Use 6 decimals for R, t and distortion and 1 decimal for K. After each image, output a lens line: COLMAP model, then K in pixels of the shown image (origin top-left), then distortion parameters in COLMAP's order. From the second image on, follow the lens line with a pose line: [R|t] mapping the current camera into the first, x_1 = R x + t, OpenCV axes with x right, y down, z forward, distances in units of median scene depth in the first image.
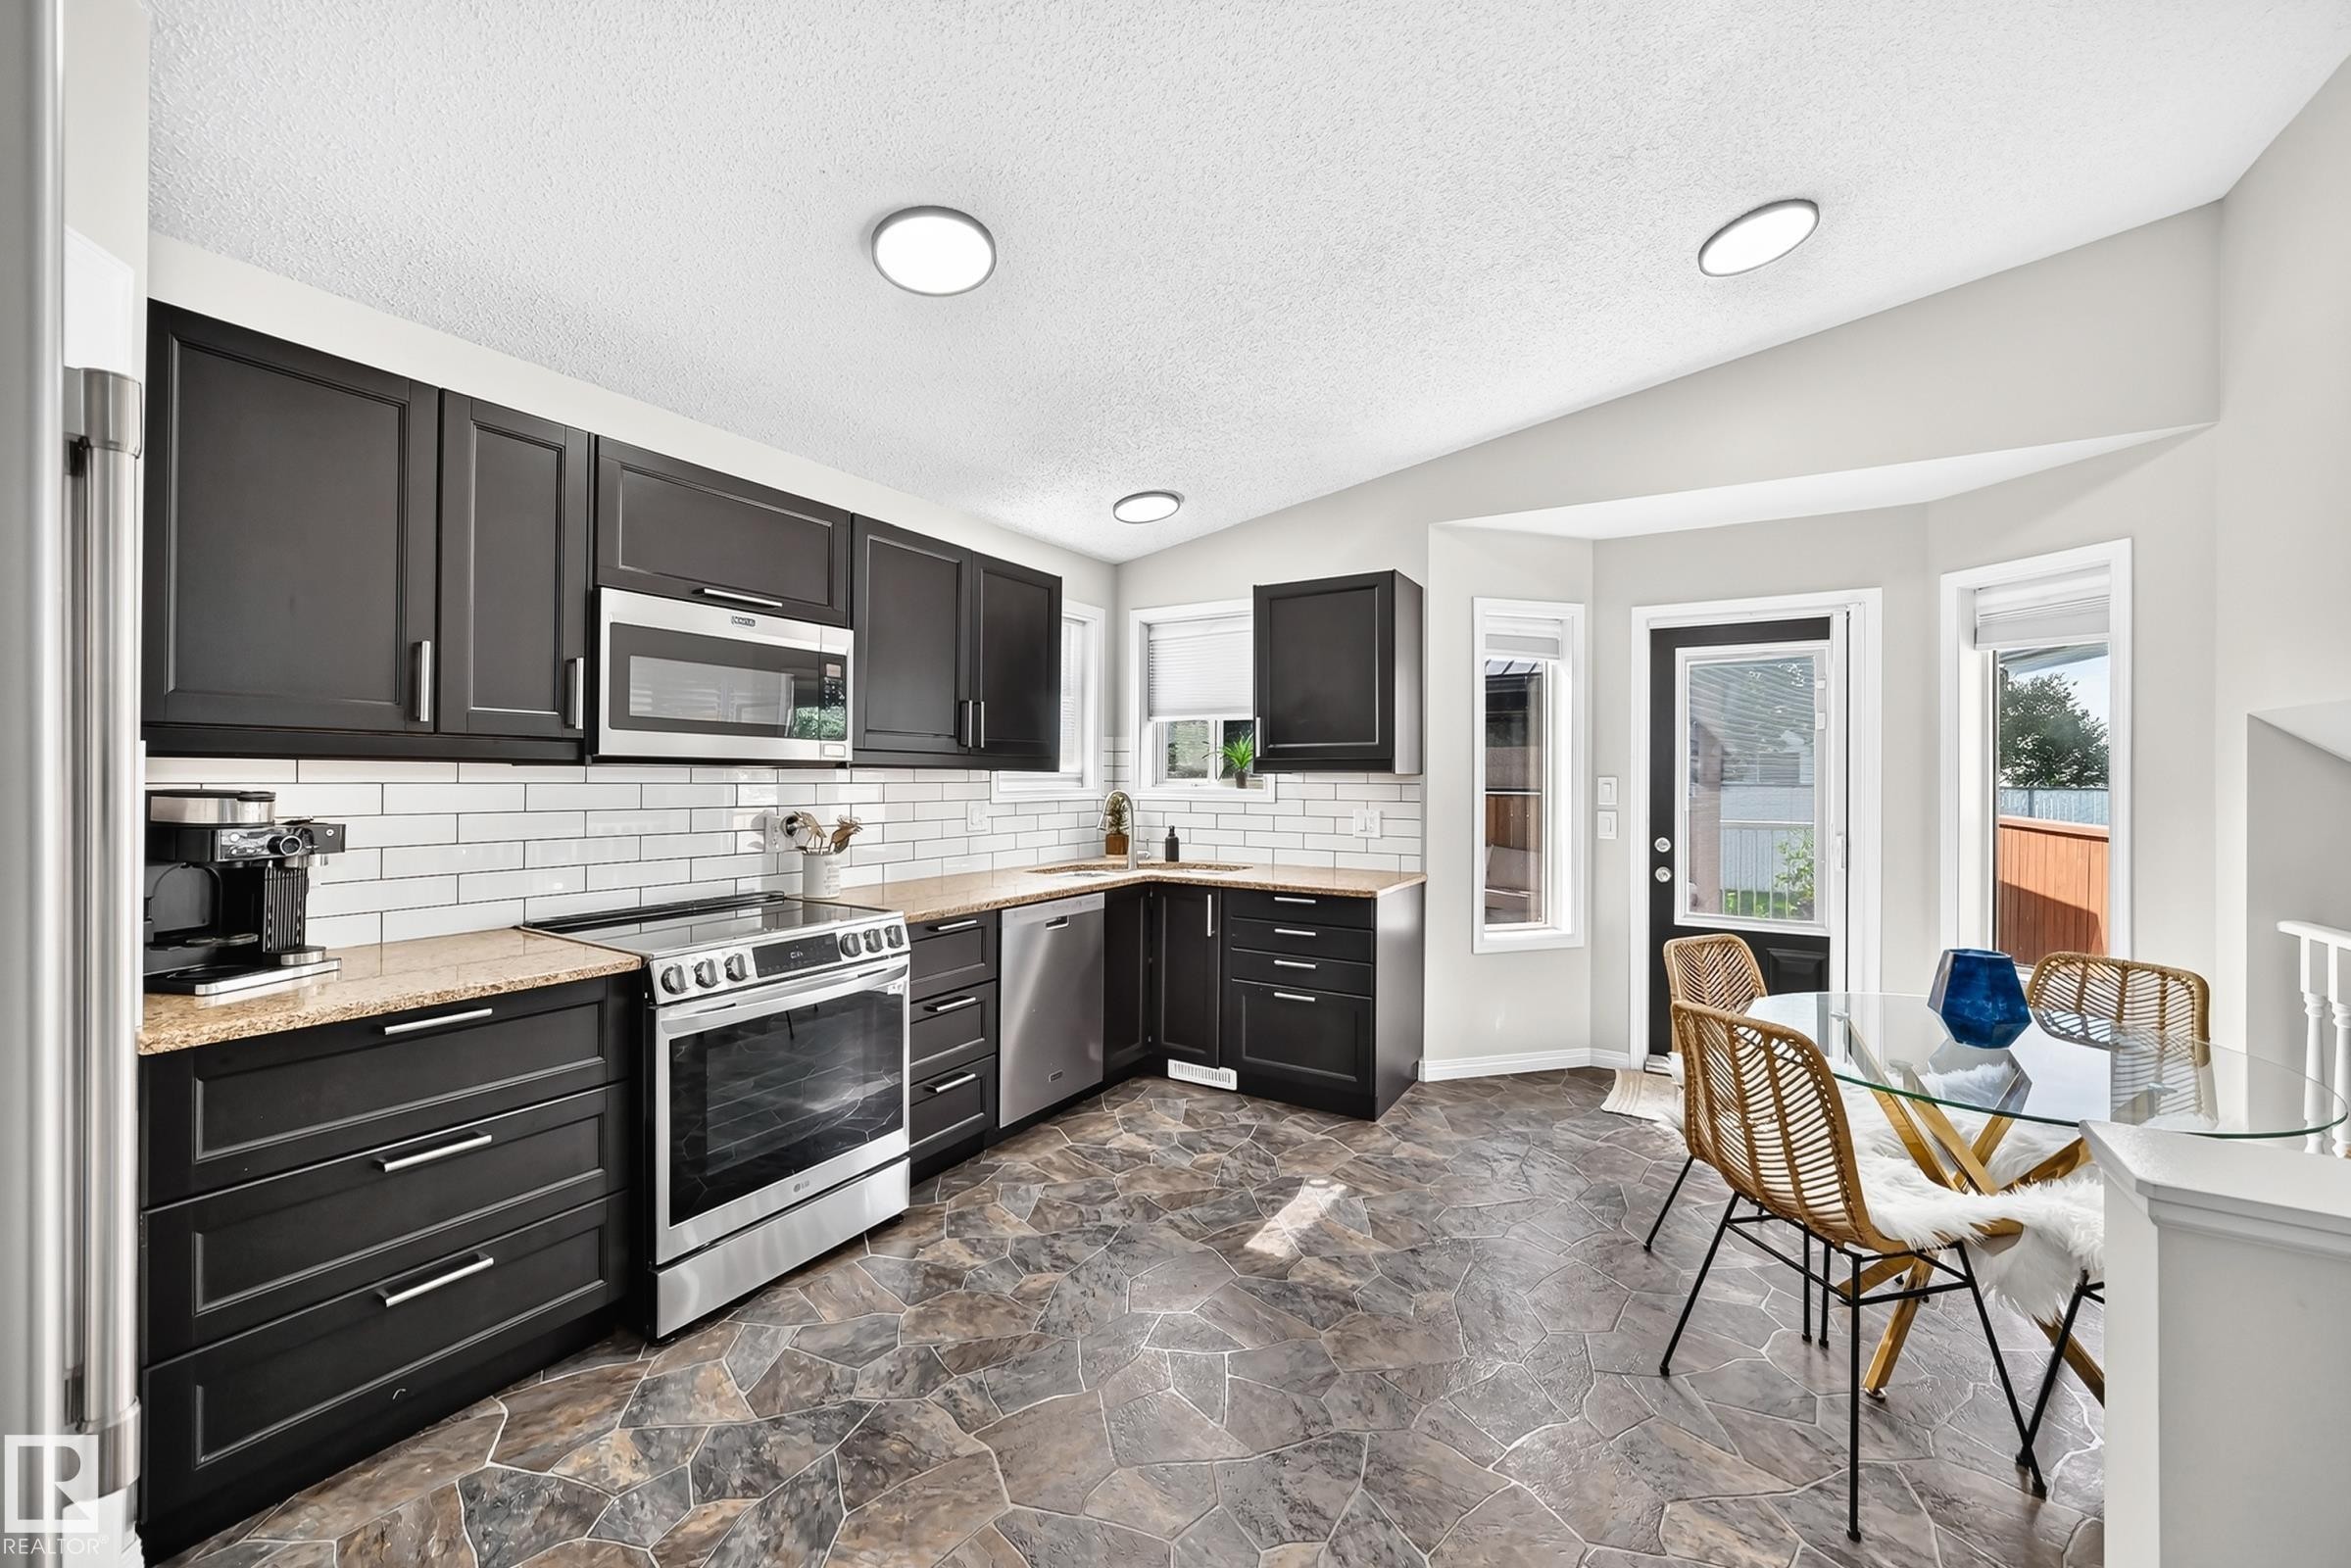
lens RADIAL K [[896.9, 0, 1185.8], [0, 896.9, 767.7], [0, 0, 1]] dist [-0.023916, 0.006392]
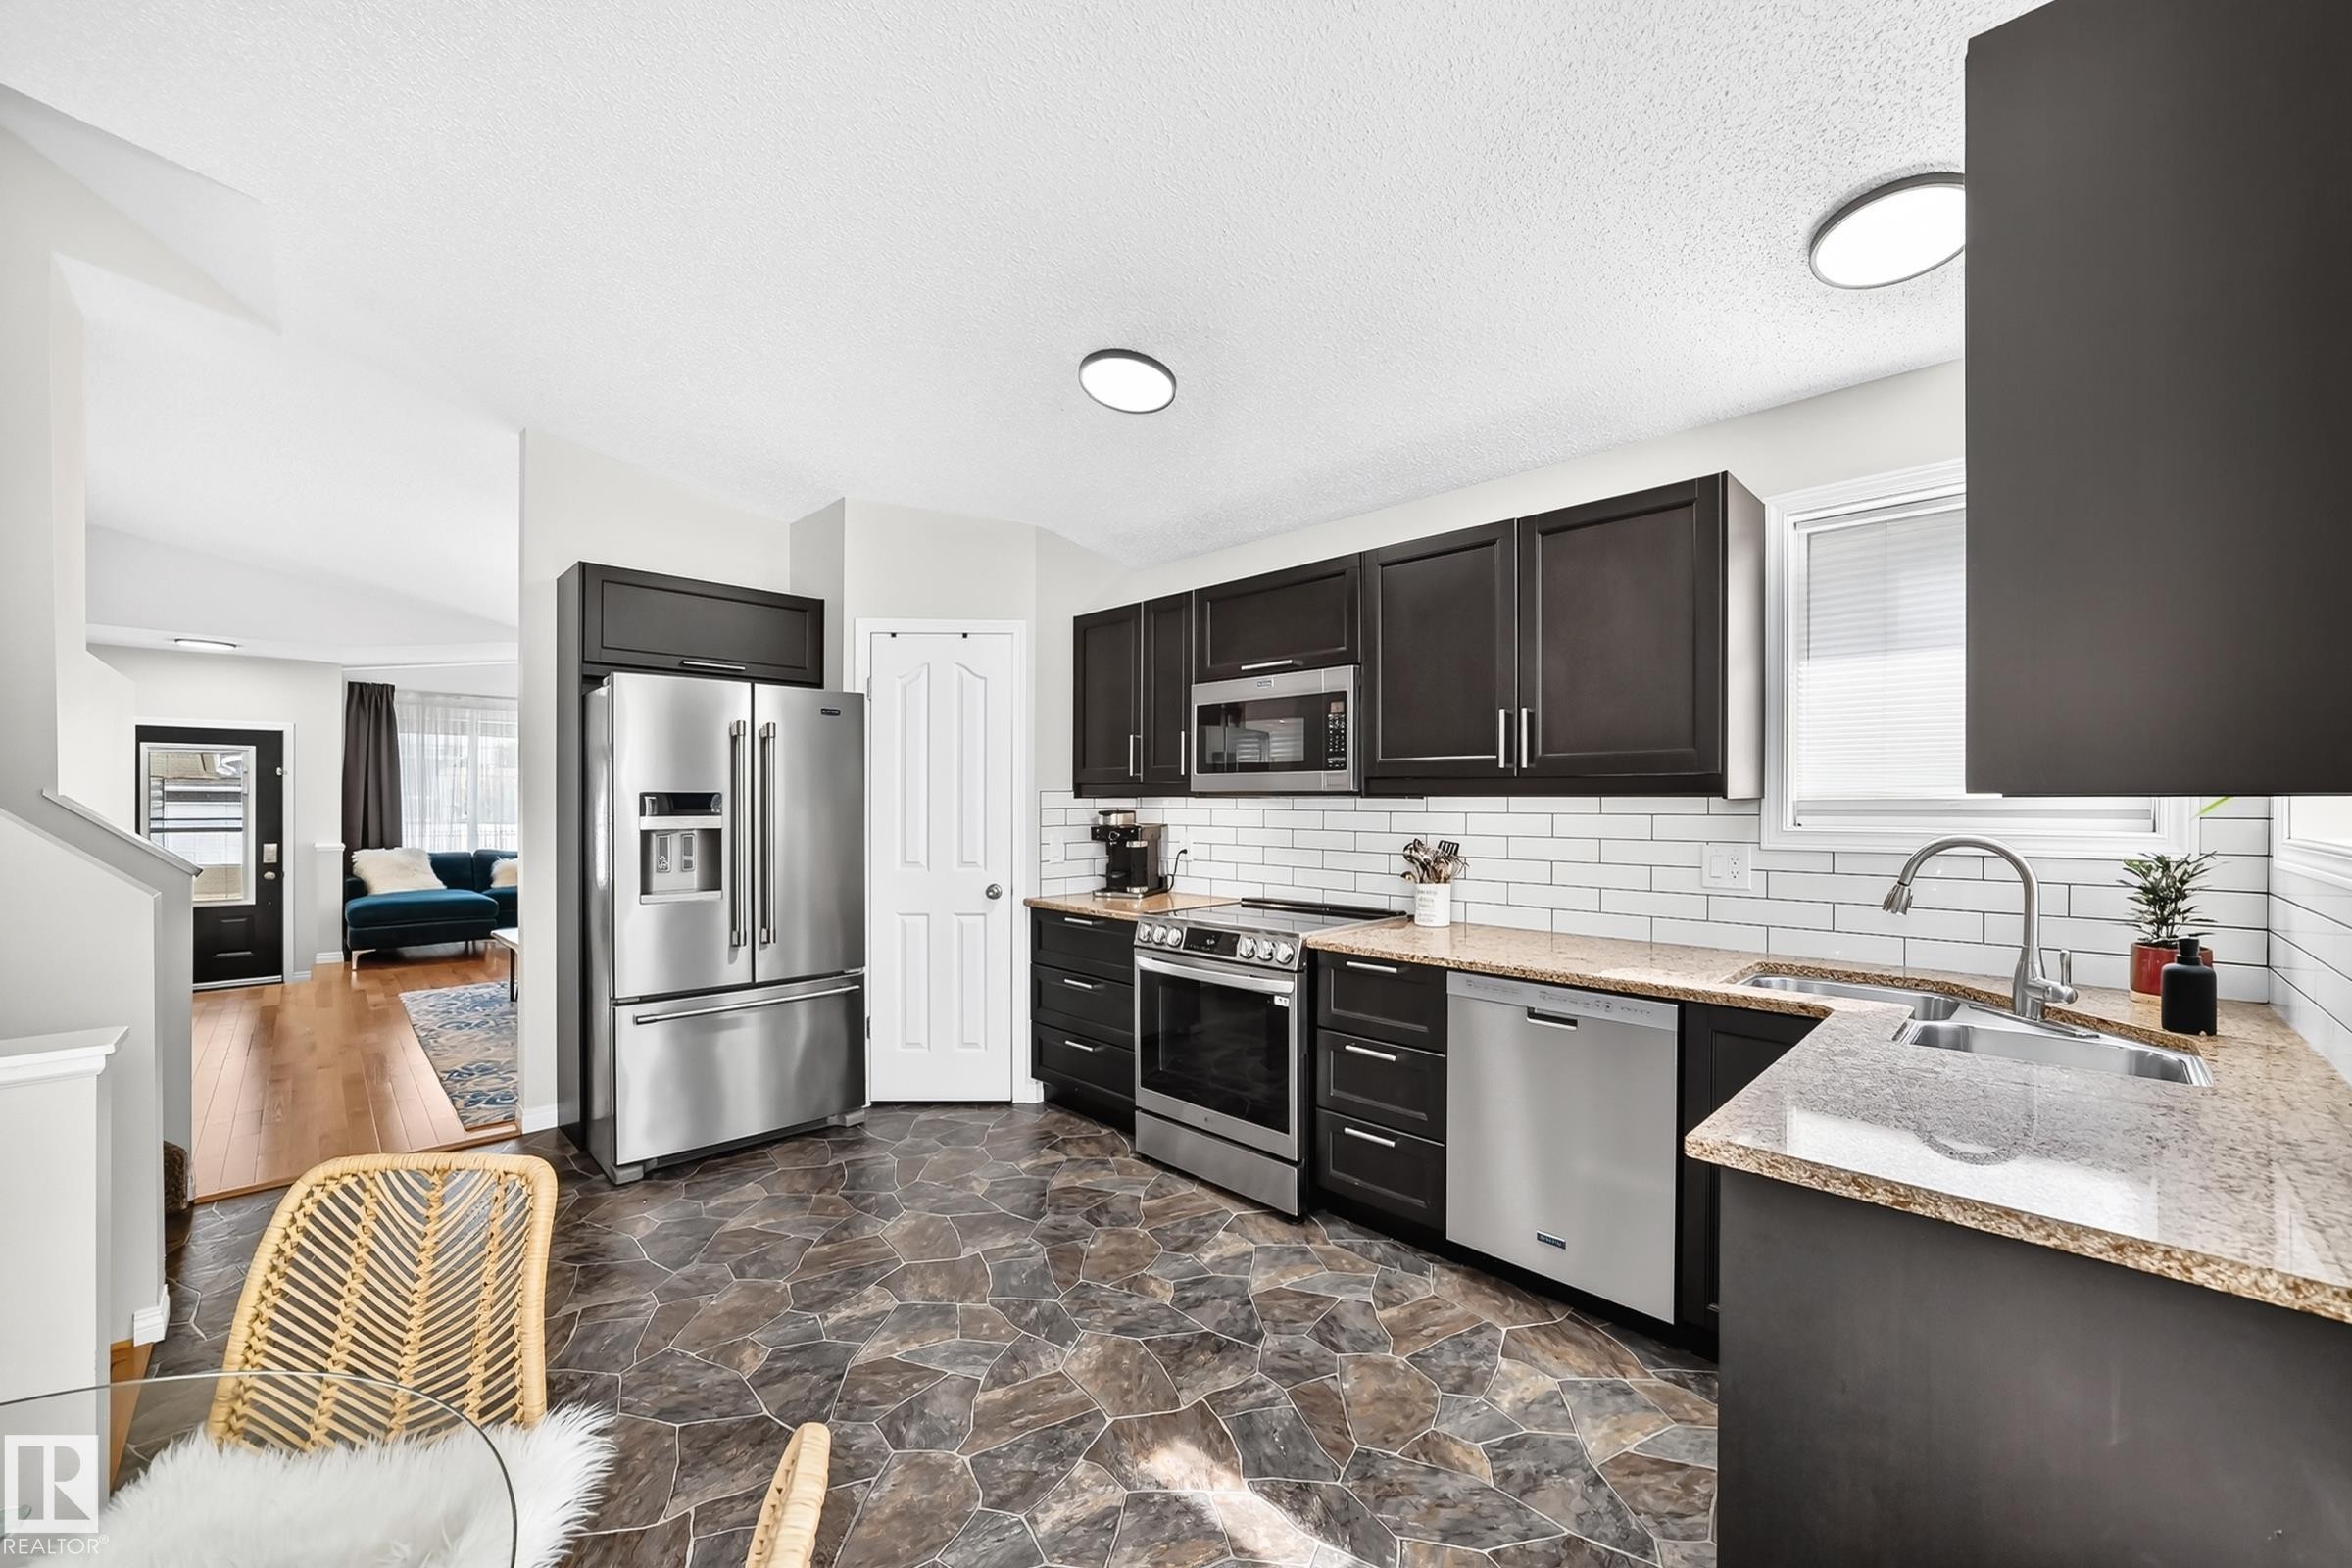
lens RADIAL K [[897.3, 0, 1186.1], [0, 897.3, 803.2], [0, 0, 1]] dist [-0.023916, 0.006392]
pose [[-0.234682, -0.005553, -0.972056, 0.683778], [0.003025, 0.999975, -0.006443, 0.013676], [0.972067, -0.004453, -0.234660, 1.033896]]
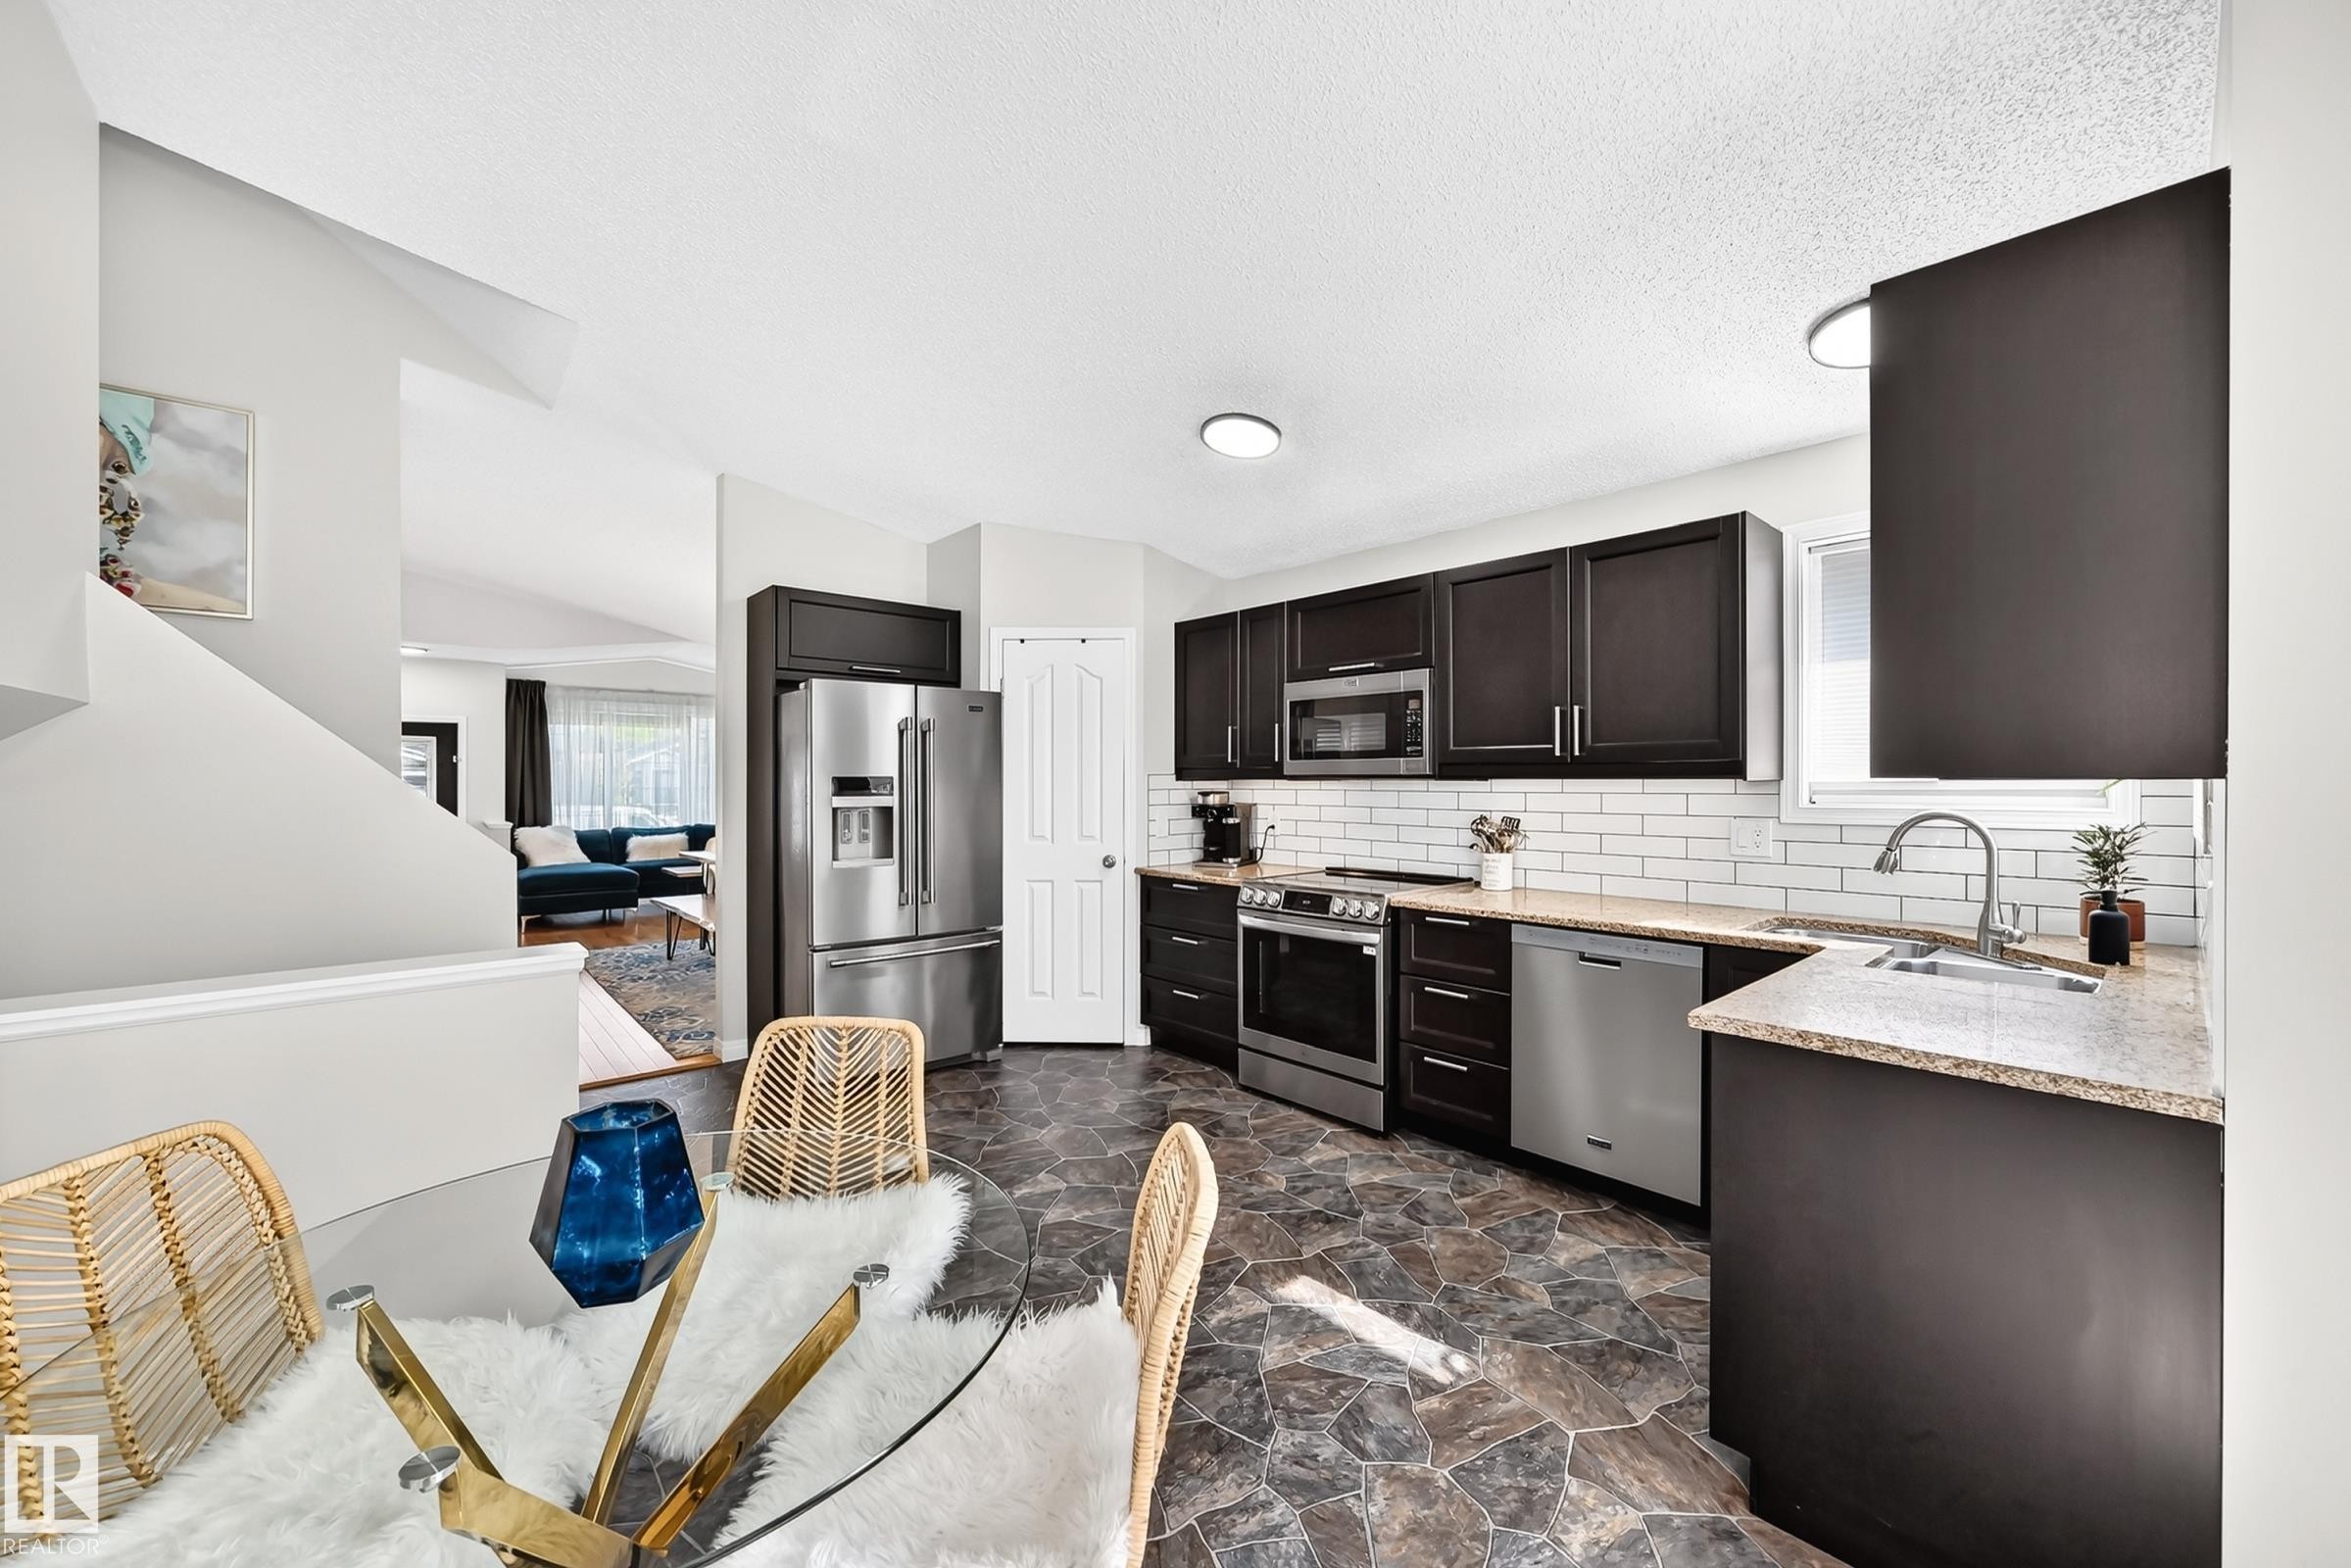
lens RADIAL K [[896.9, 0, 1181.5], [0, 896.9, 783.5], [0, 0, 1]] dist [-0.023916, 0.006392]
pose [[-0.290867, -0.007164, -0.956737, 0.895078], [0.004041, 0.999954, -0.008716, 0.014927], [0.956755, -0.006402, -0.290824, 1.011242]]
